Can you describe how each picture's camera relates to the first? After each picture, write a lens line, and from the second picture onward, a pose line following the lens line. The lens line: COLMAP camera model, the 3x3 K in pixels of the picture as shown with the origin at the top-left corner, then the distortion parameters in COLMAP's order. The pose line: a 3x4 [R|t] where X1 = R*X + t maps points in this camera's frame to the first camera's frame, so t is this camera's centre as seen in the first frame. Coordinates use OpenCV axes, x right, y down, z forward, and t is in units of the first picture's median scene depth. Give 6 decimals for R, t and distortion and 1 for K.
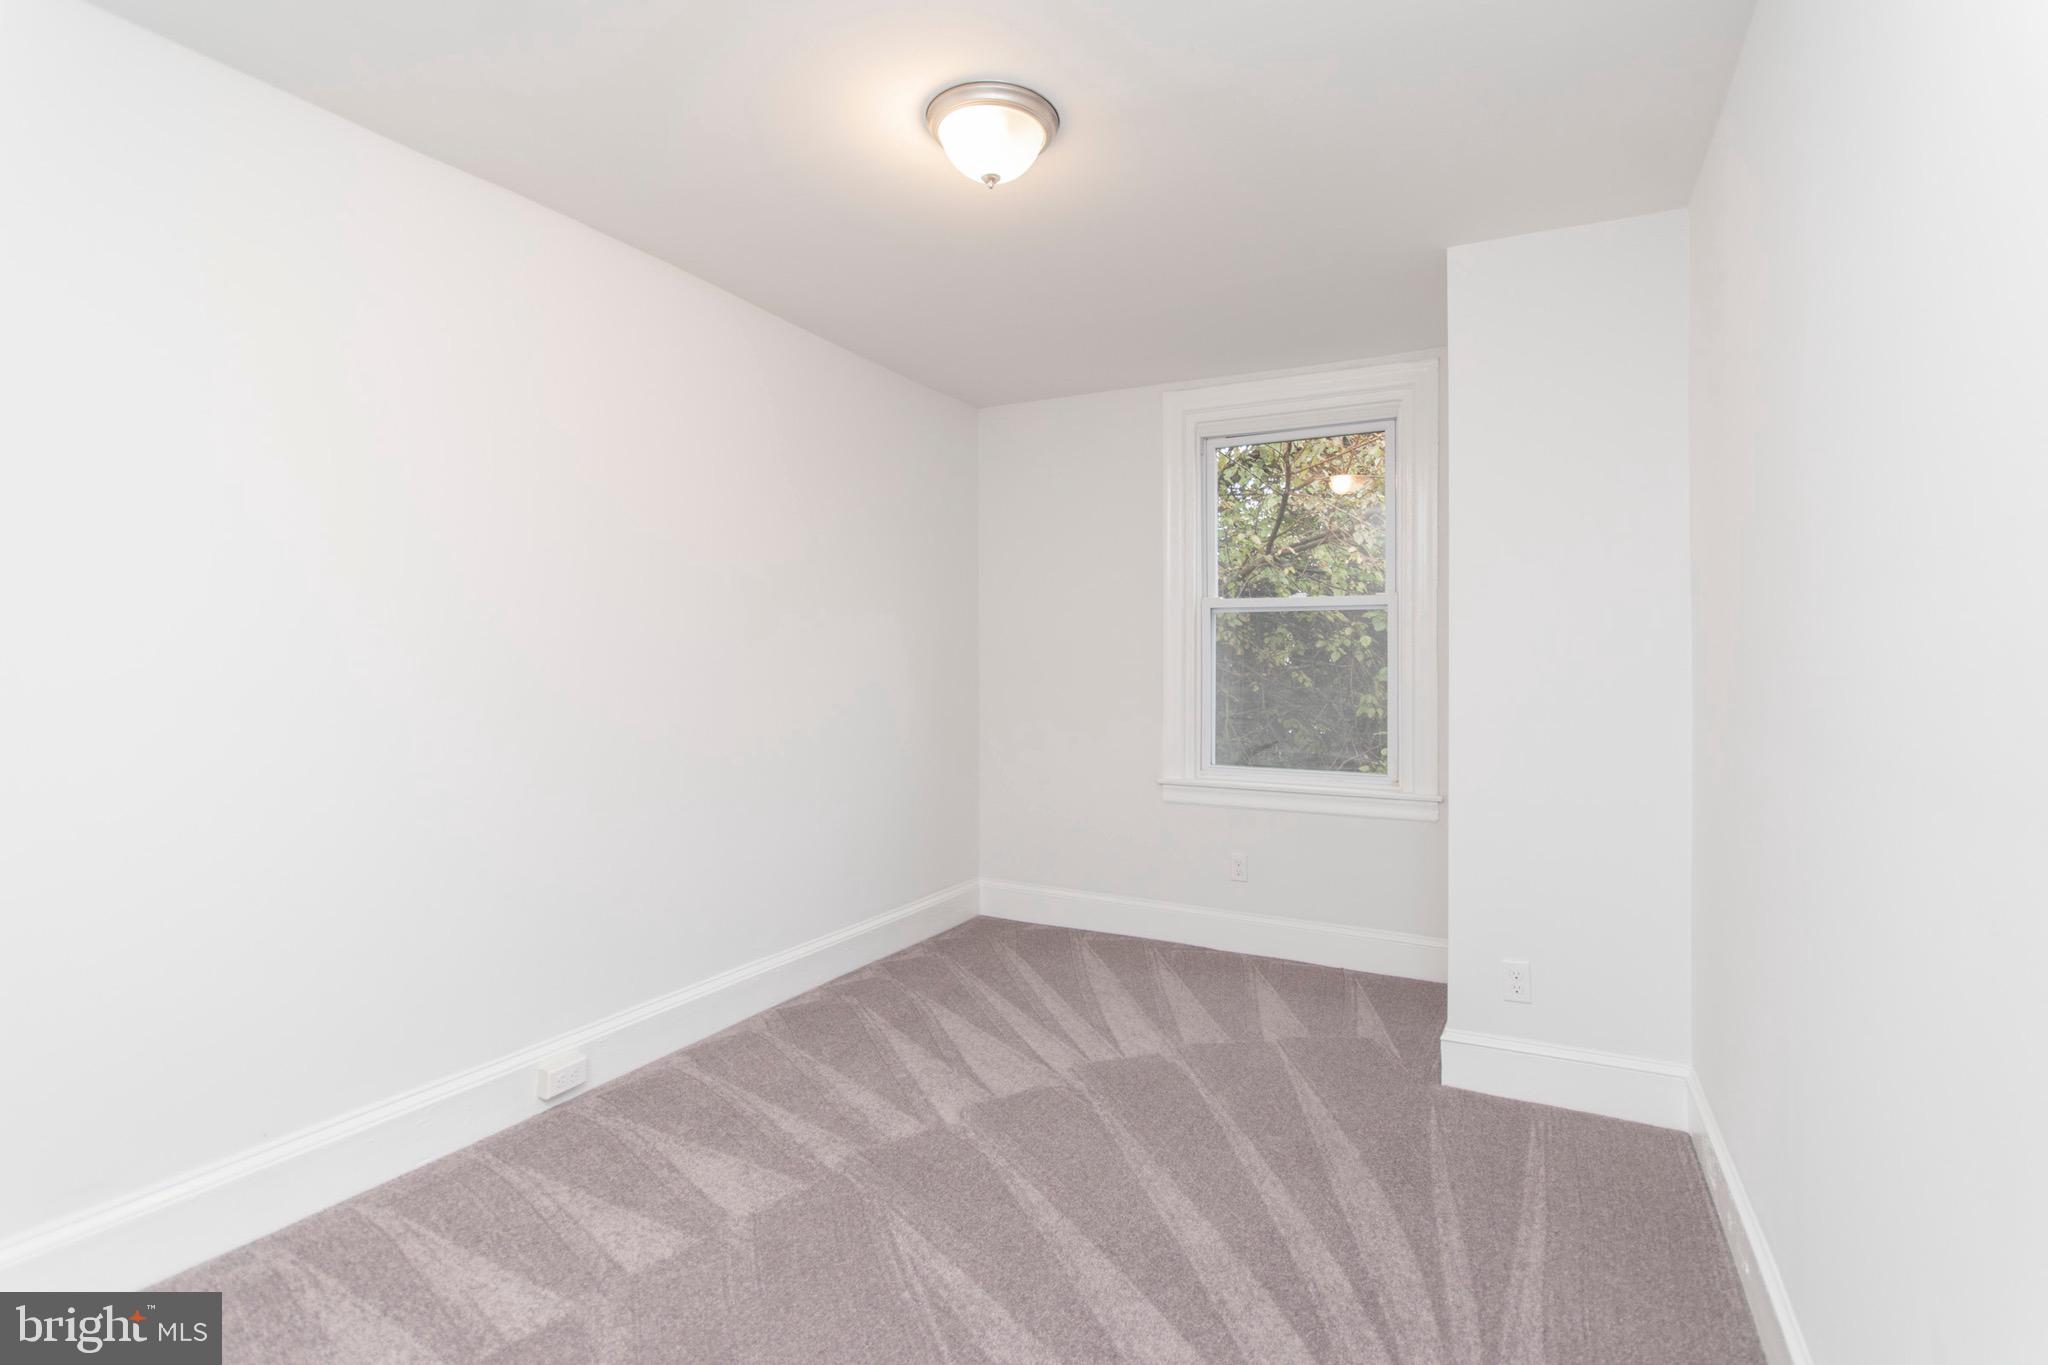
lens RADIAL K [[965.5, 0, 1018.2], [0, 965.5, 659.9], [0, 0, 1]] dist [0.004757, -0.005925]
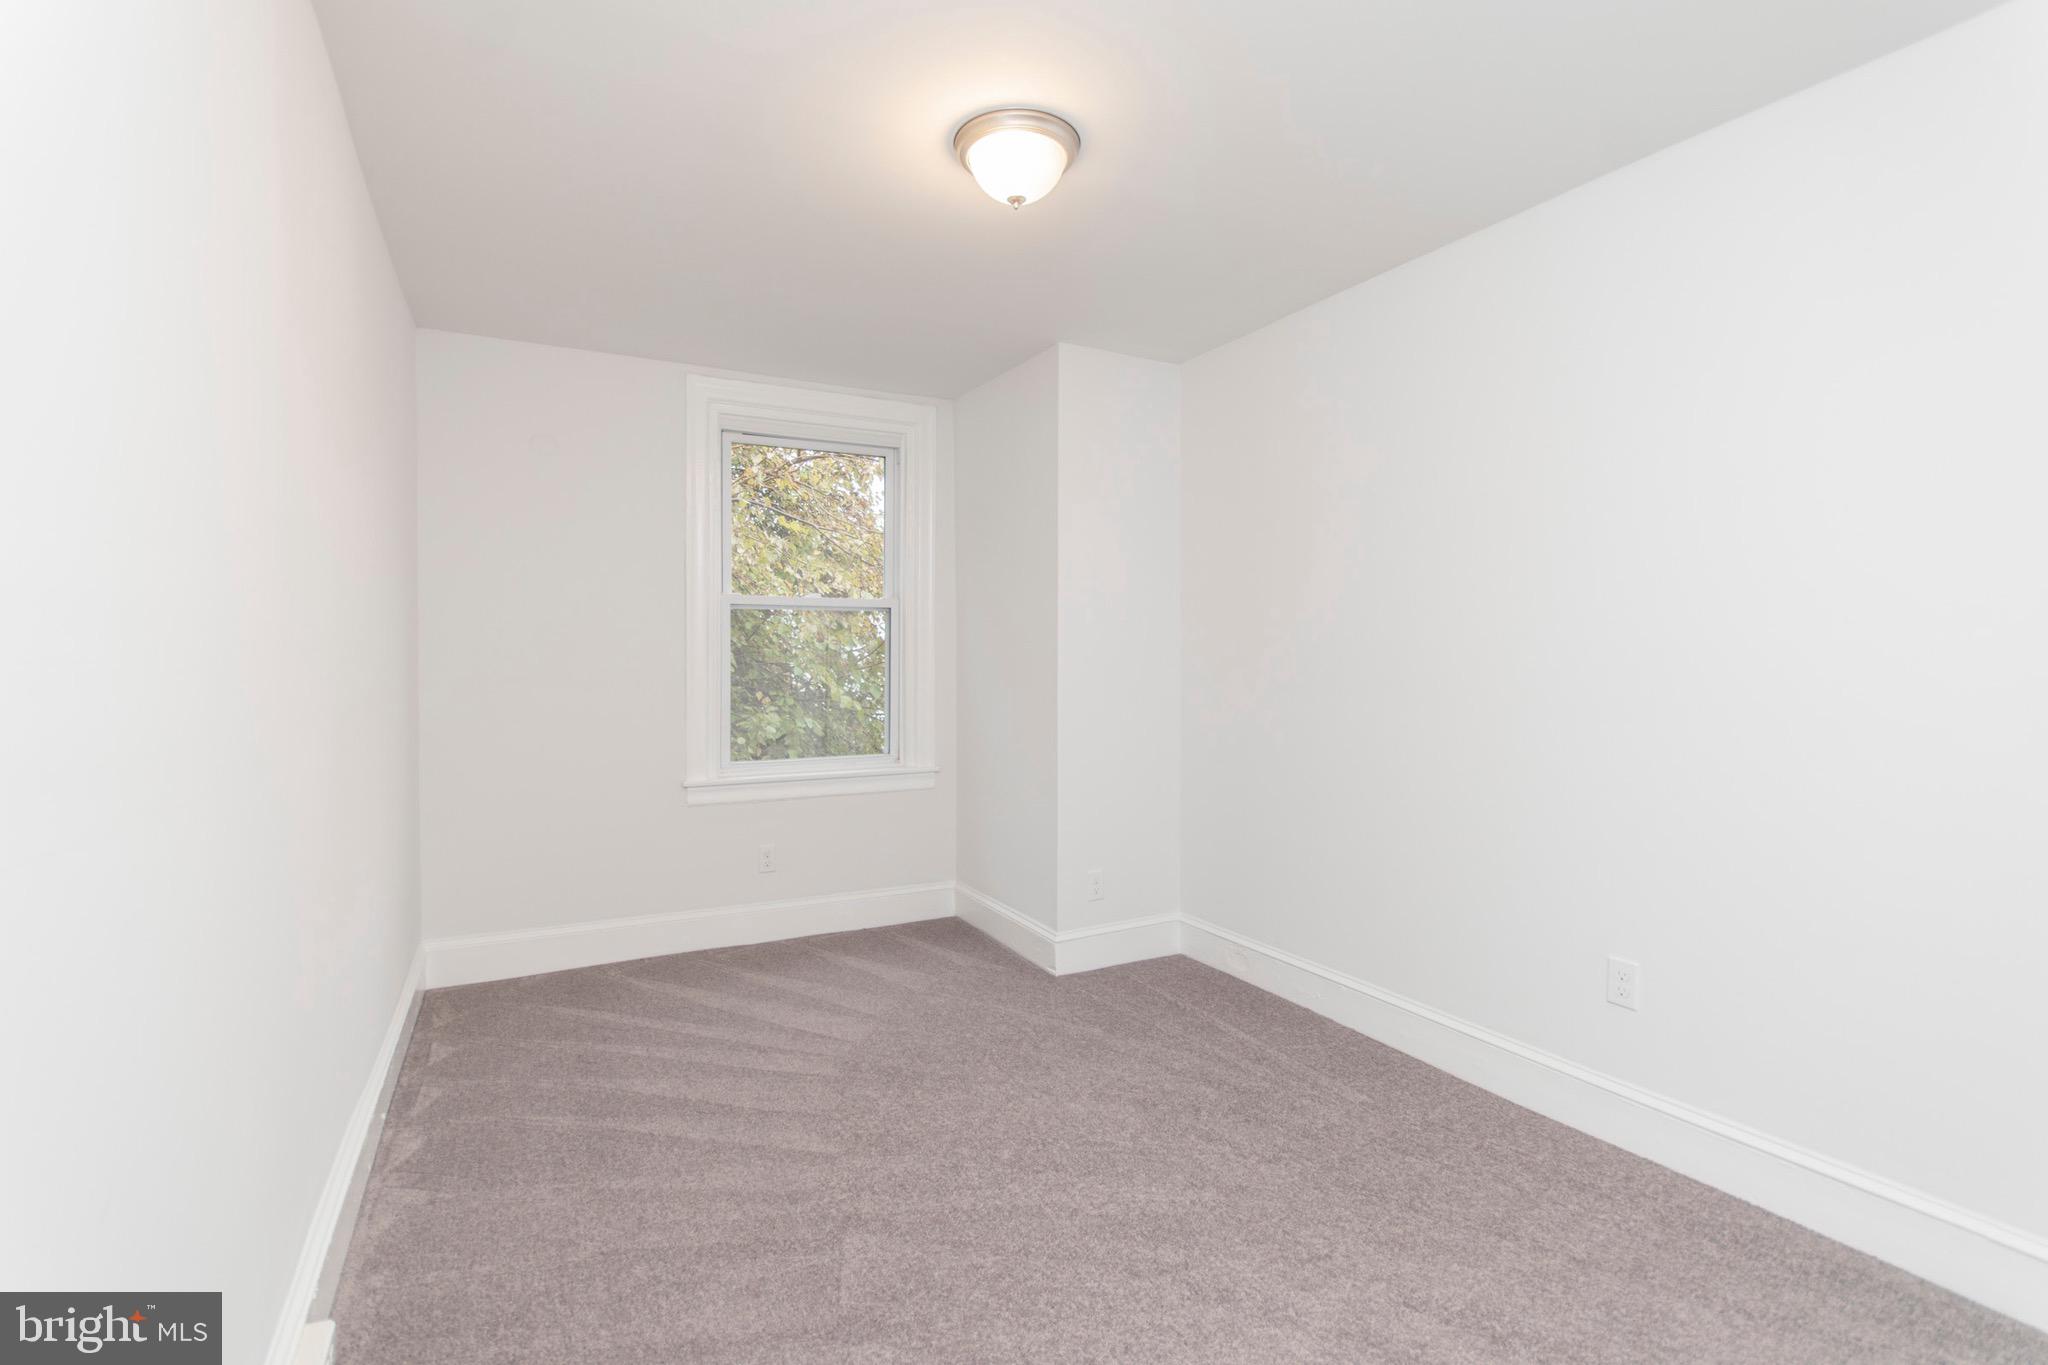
lens RADIAL K [[965.5, 0, 1006.7], [0, 965.5, 678.5], [0, 0, 1]] dist [0.004757, -0.005925]
pose [[0.564731, -0.026193, 0.824859, -0.508306], [0.006002, 0.999600, 0.027633, -0.004020], [-0.825253, -0.010655, 0.564662, 0.230833]]
